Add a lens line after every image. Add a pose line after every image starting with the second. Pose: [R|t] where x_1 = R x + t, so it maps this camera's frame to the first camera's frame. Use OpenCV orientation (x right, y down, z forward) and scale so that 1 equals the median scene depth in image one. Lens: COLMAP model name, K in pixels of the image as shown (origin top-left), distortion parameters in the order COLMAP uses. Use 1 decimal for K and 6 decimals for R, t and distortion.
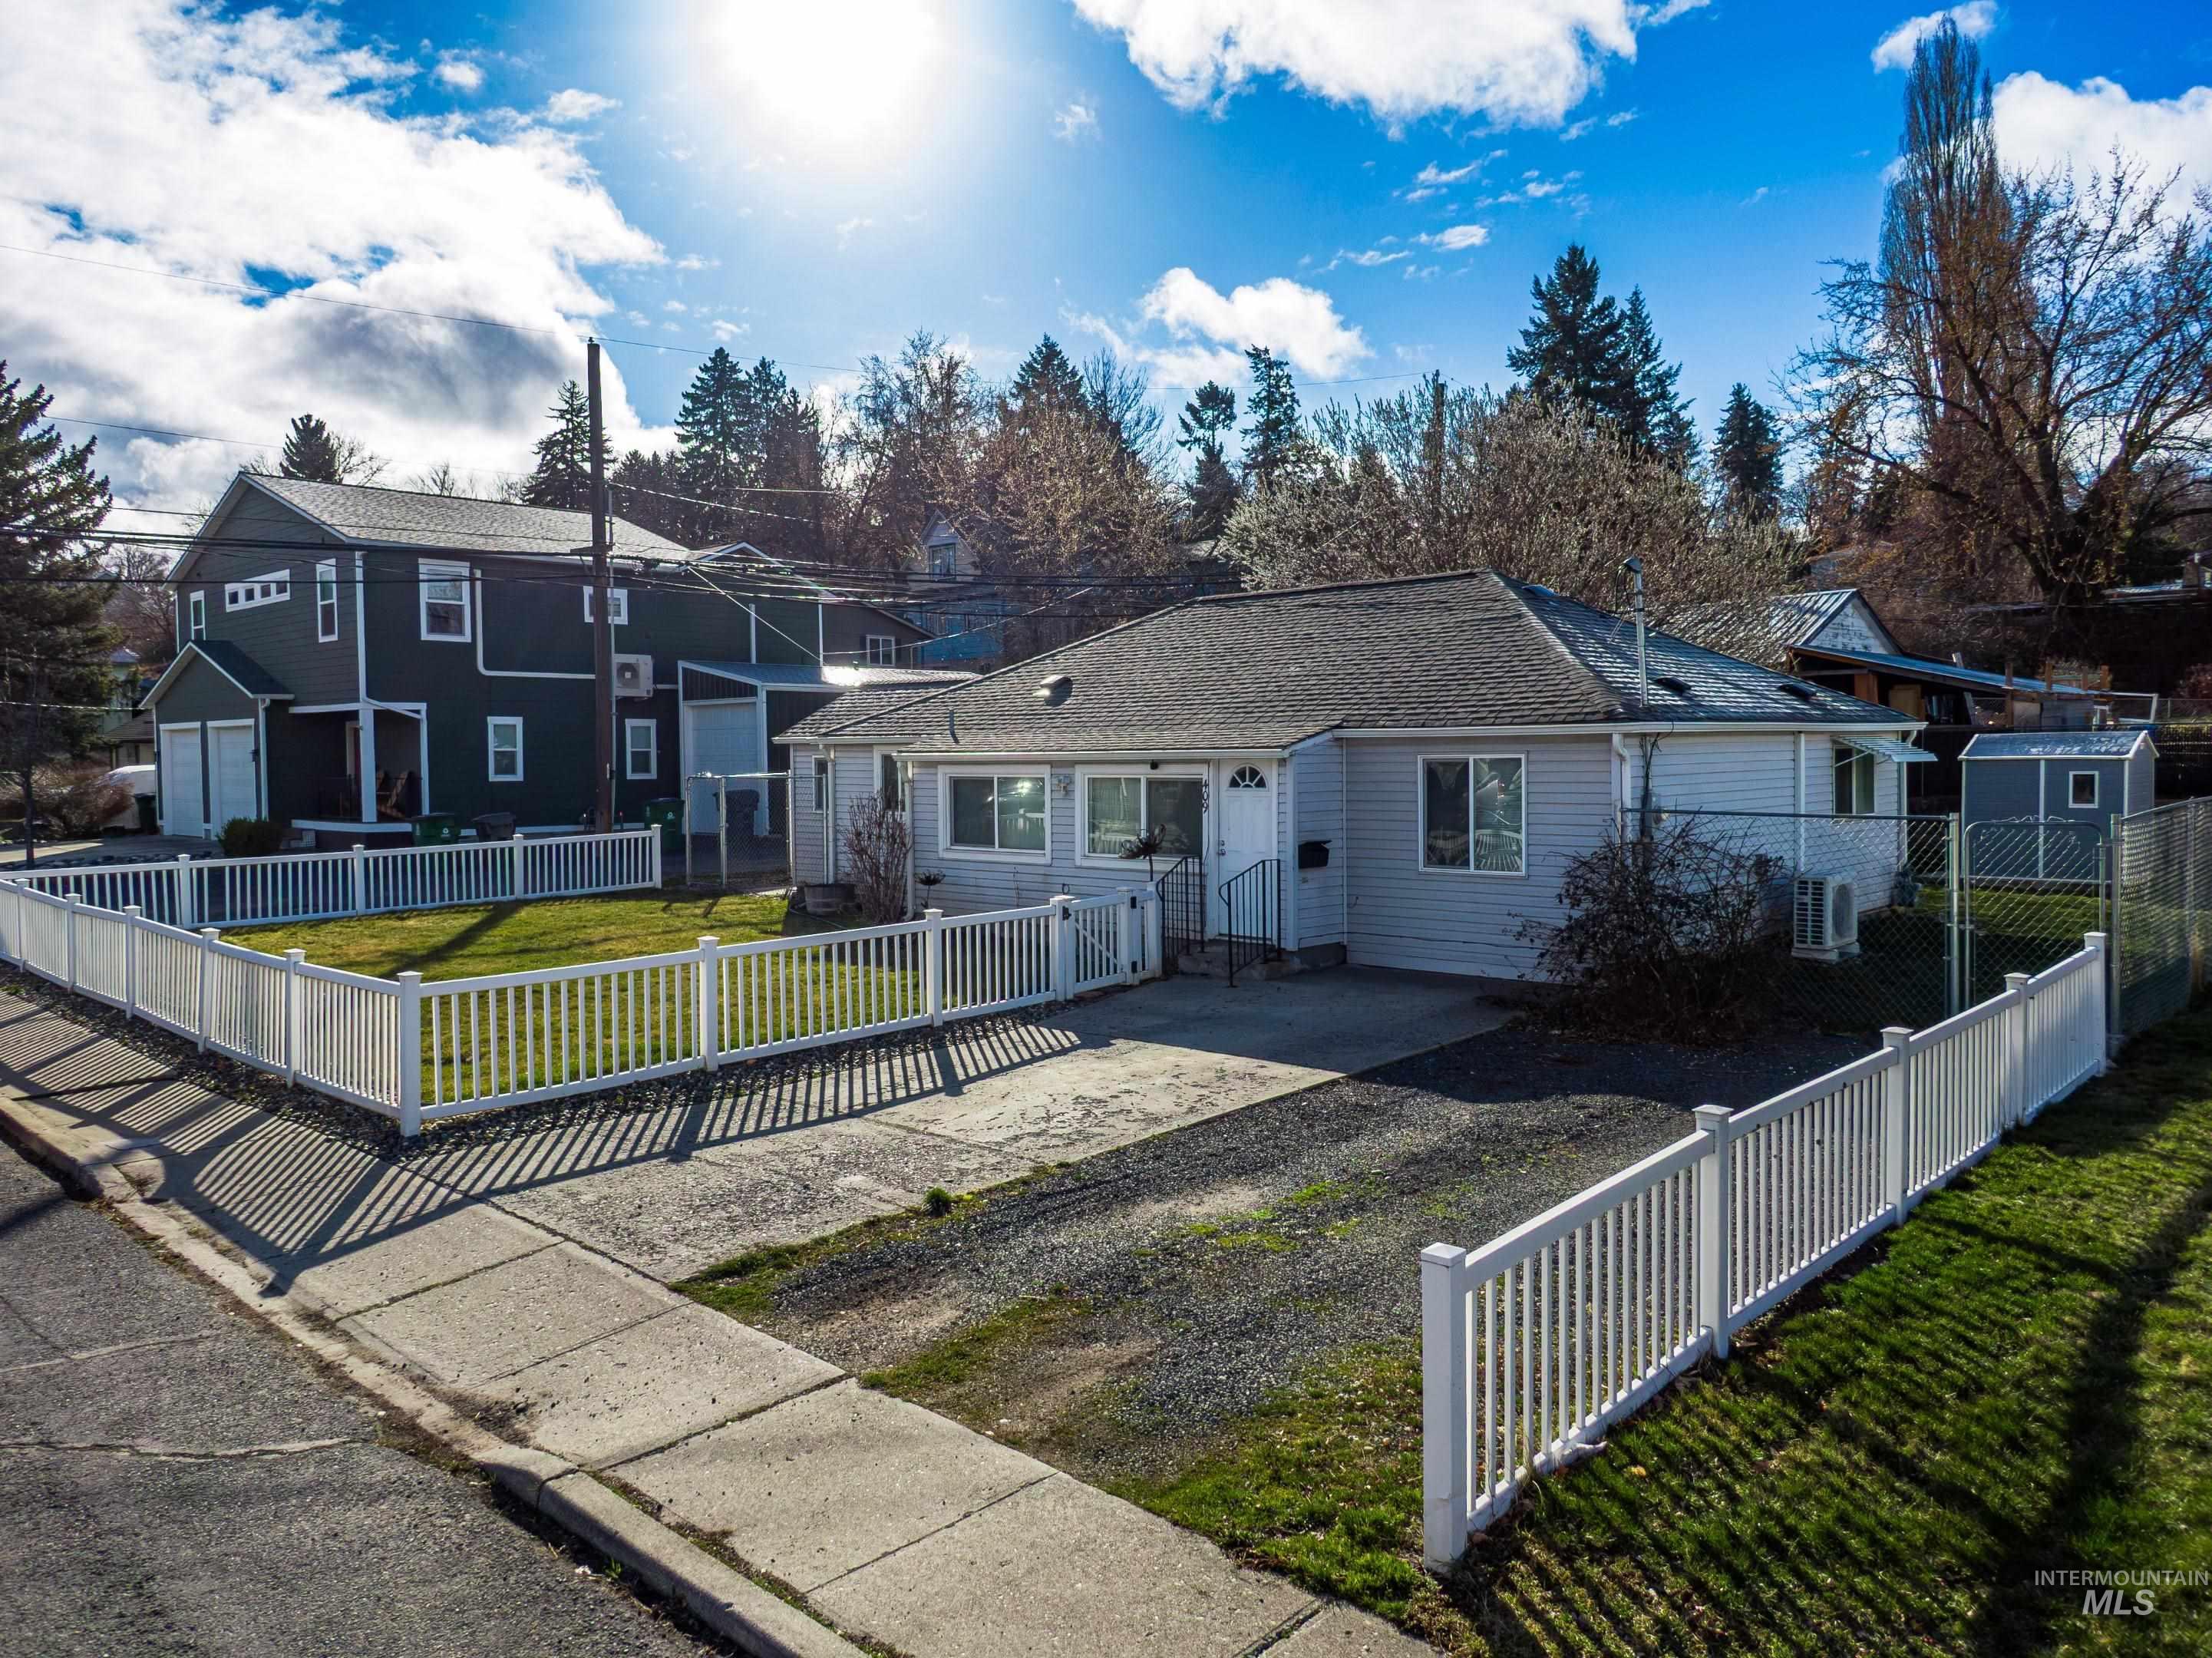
lens RADIAL K [[1582.4, 0, 1108.5], [0, 1582.4, 821.2], [0, 0, 1]] dist [0.040286, -0.065442]
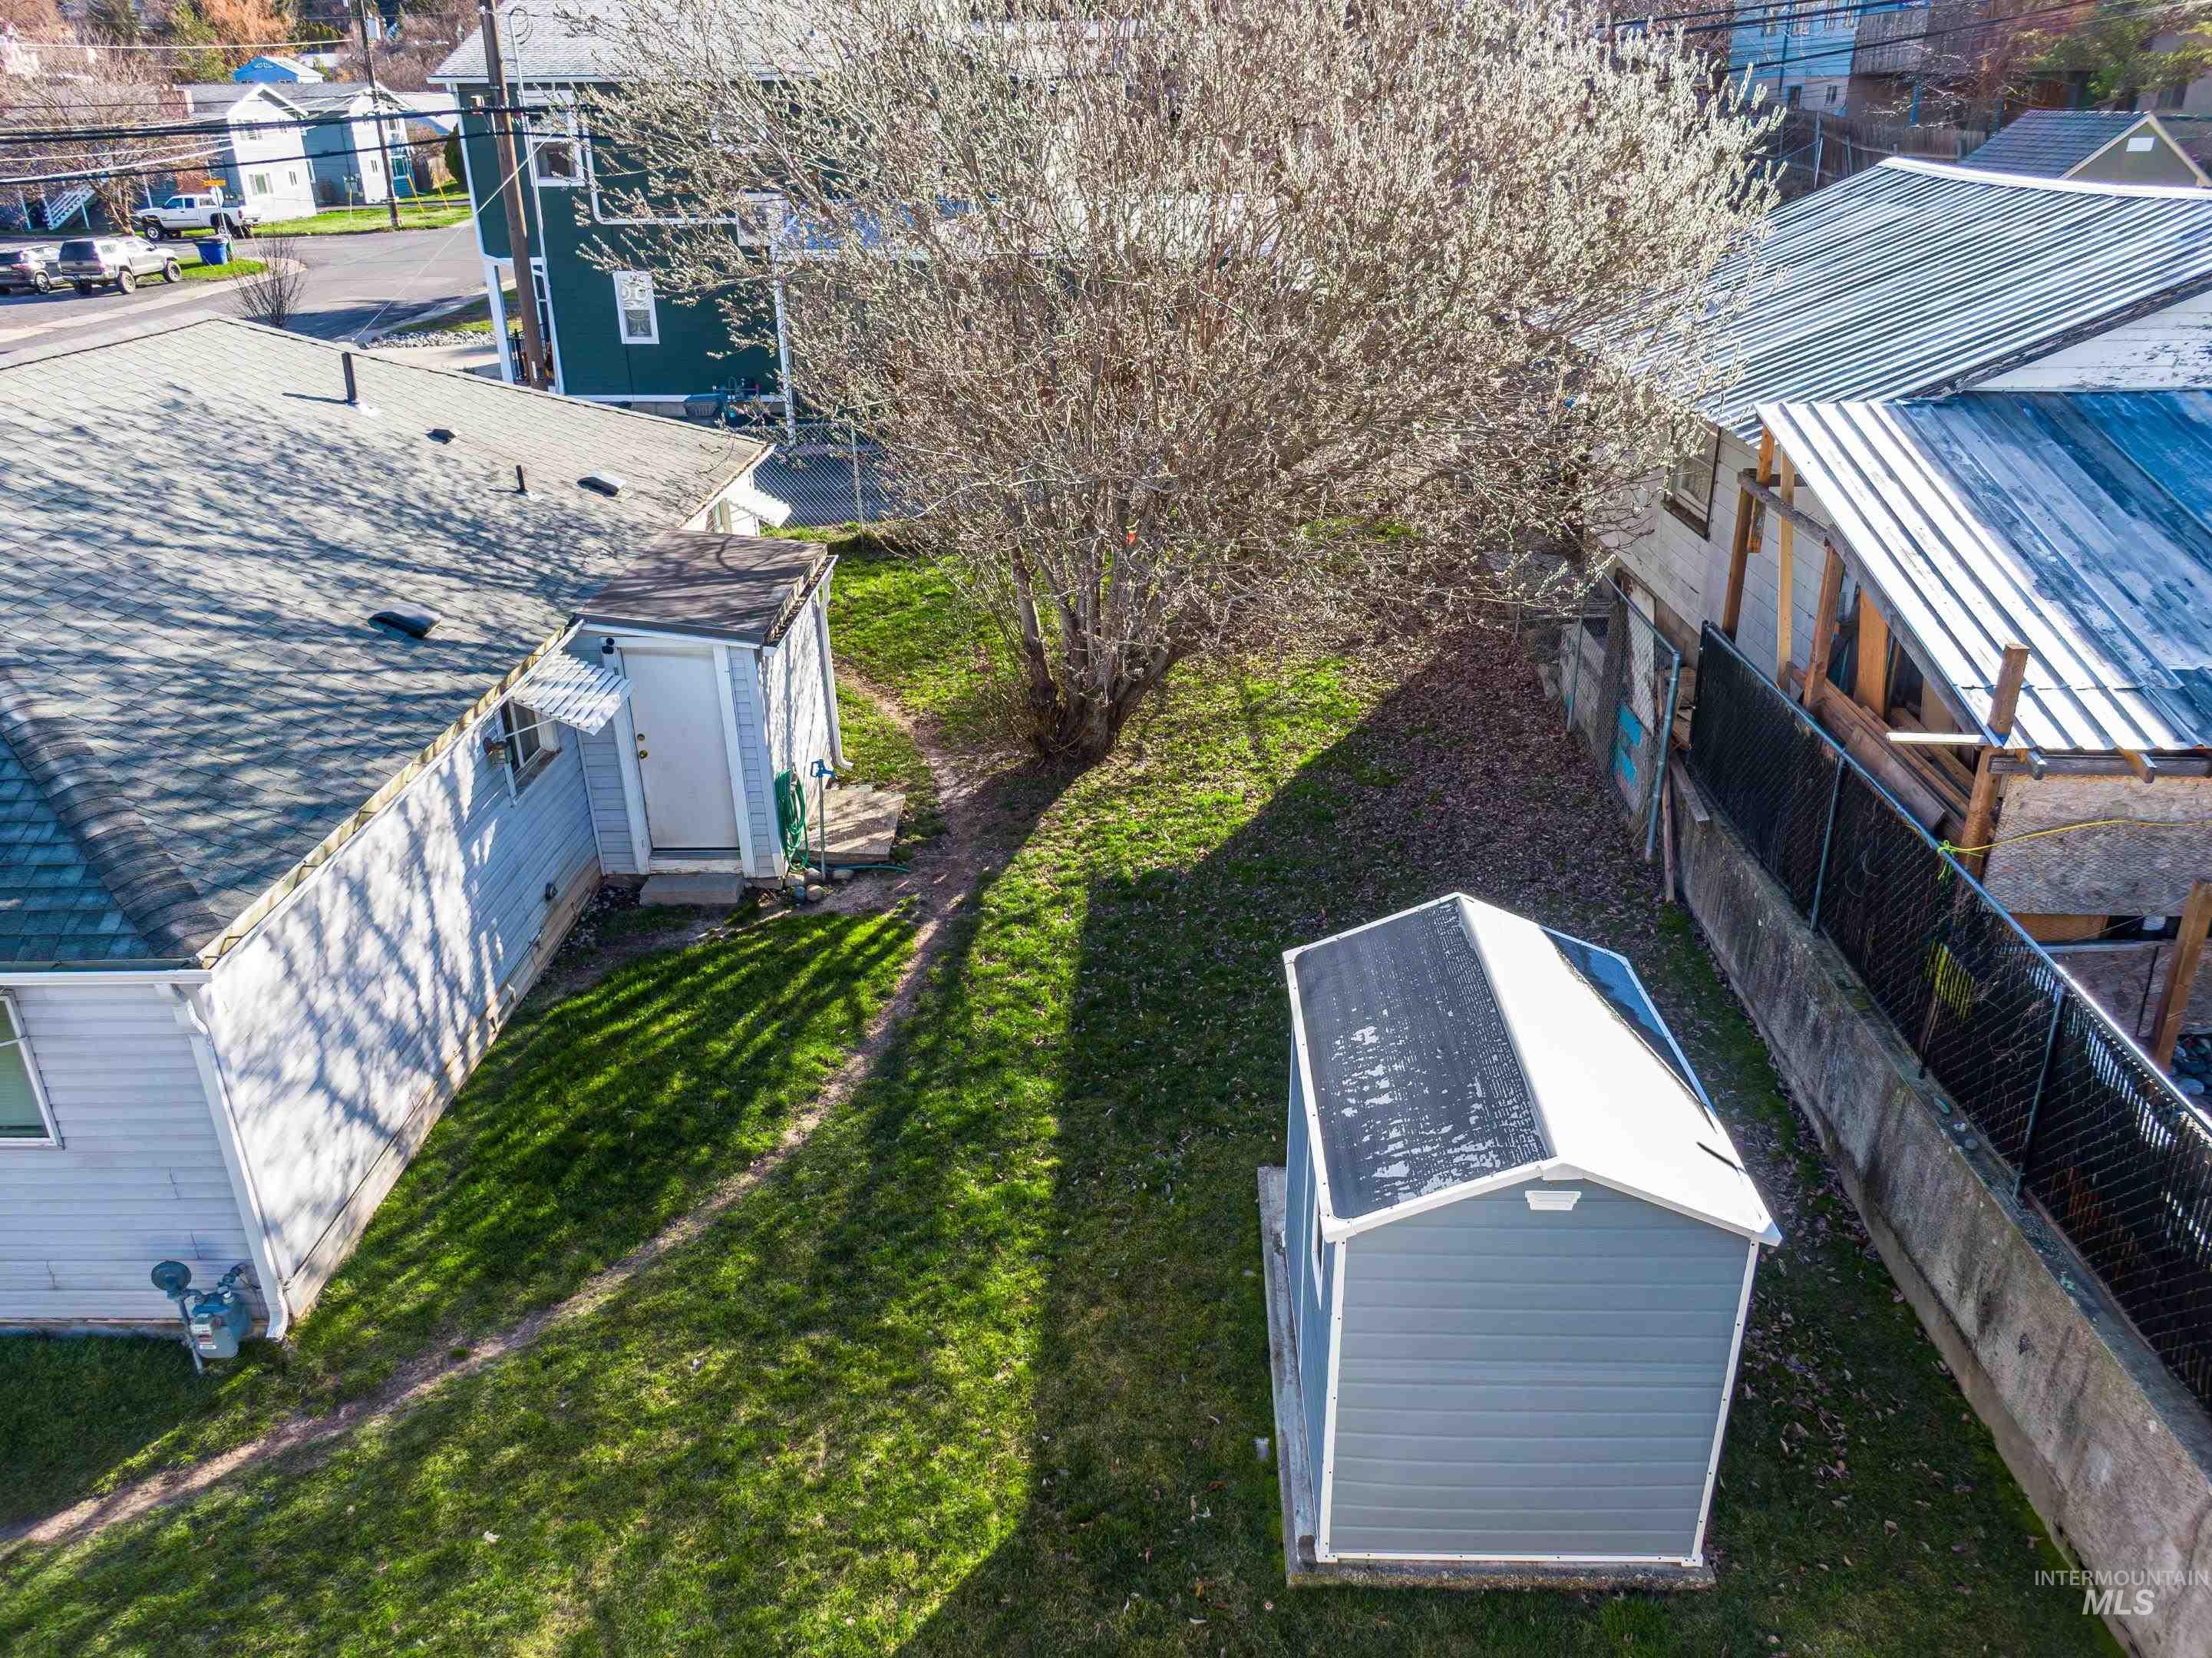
lens RADIAL K [[1557.9, 0, 1109.6], [0, 1557.9, 842.0], [0, 0, 1]] dist [0.059067, -0.093163]
pose [[0.683624, 0.312685, -0.659459, 0.916386], [-0.030850, 0.915146, 0.401939, -0.244370], [0.729182, -0.254431, 0.635263, 0.961289]]
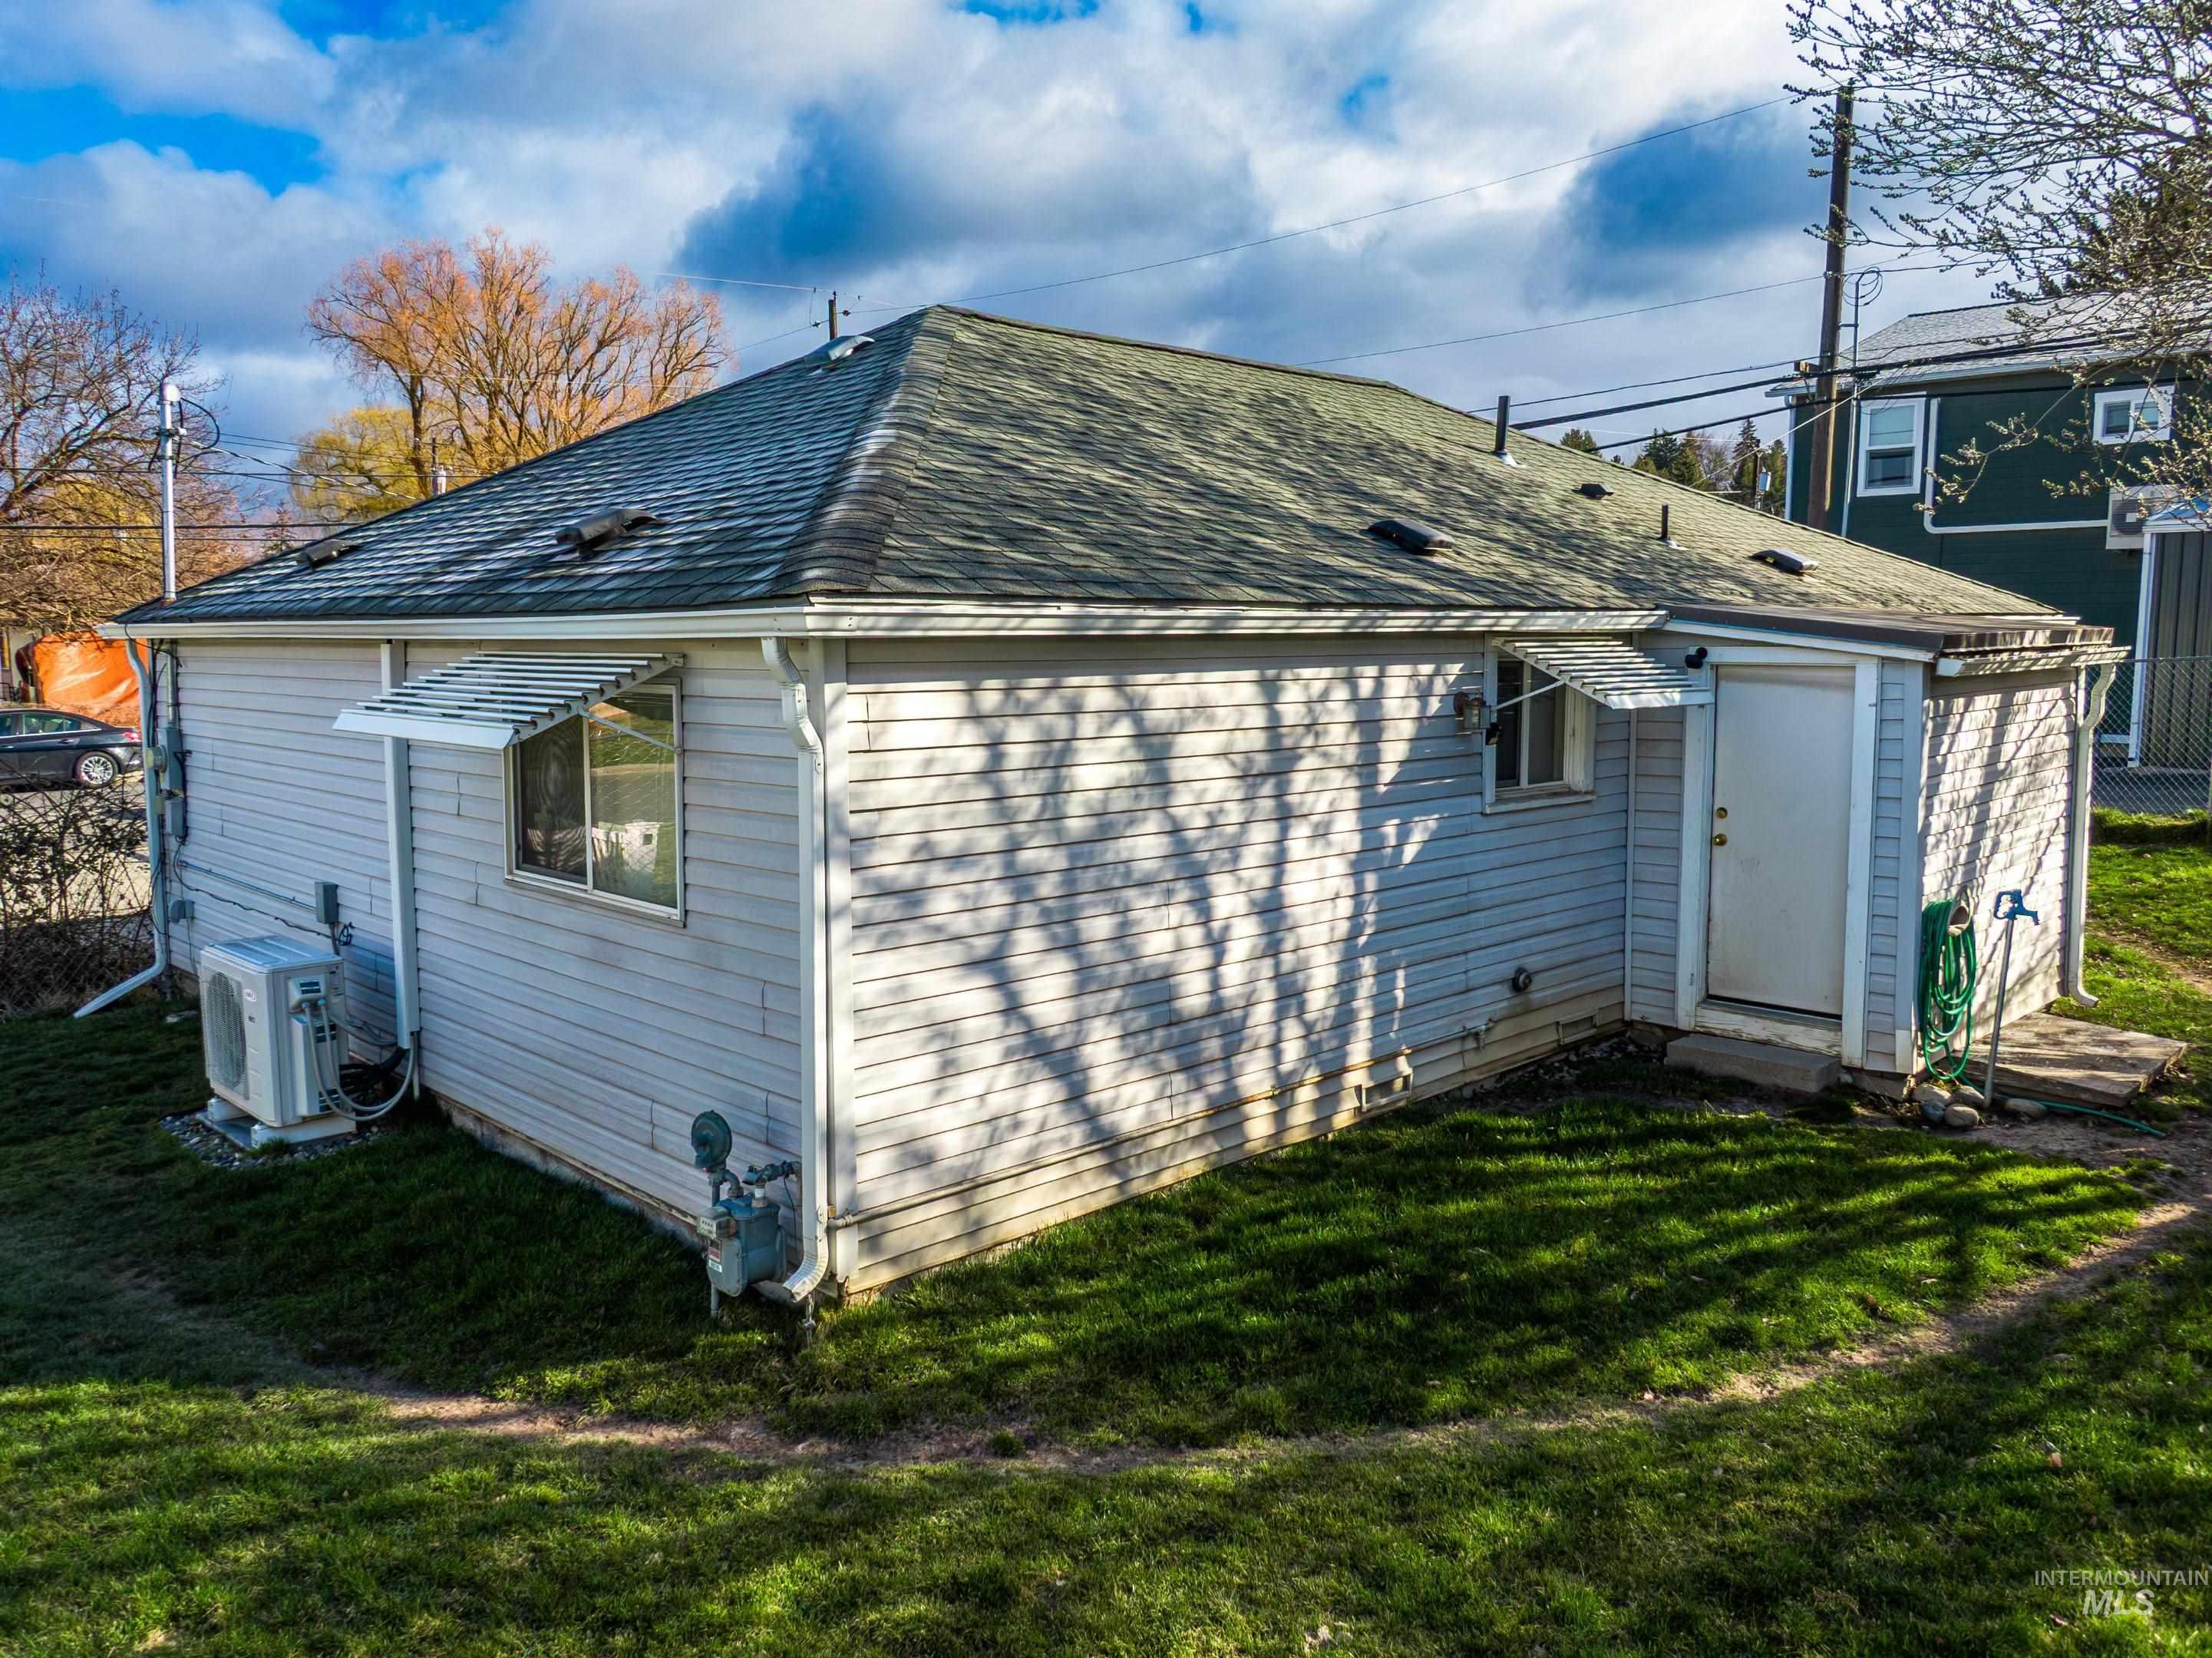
lens RADIAL K [[1614.3, 0, 1106.0], [0, 1614.3, 829.0], [0, 0, 1]] dist [0.020985, -0.038648]
pose [[-0.037795, 0.127146, -0.991164, 0.784230], [-0.040422, 0.990866, 0.128650, -0.058202], [0.998468, 0.044927, -0.032310, 1.092623]]
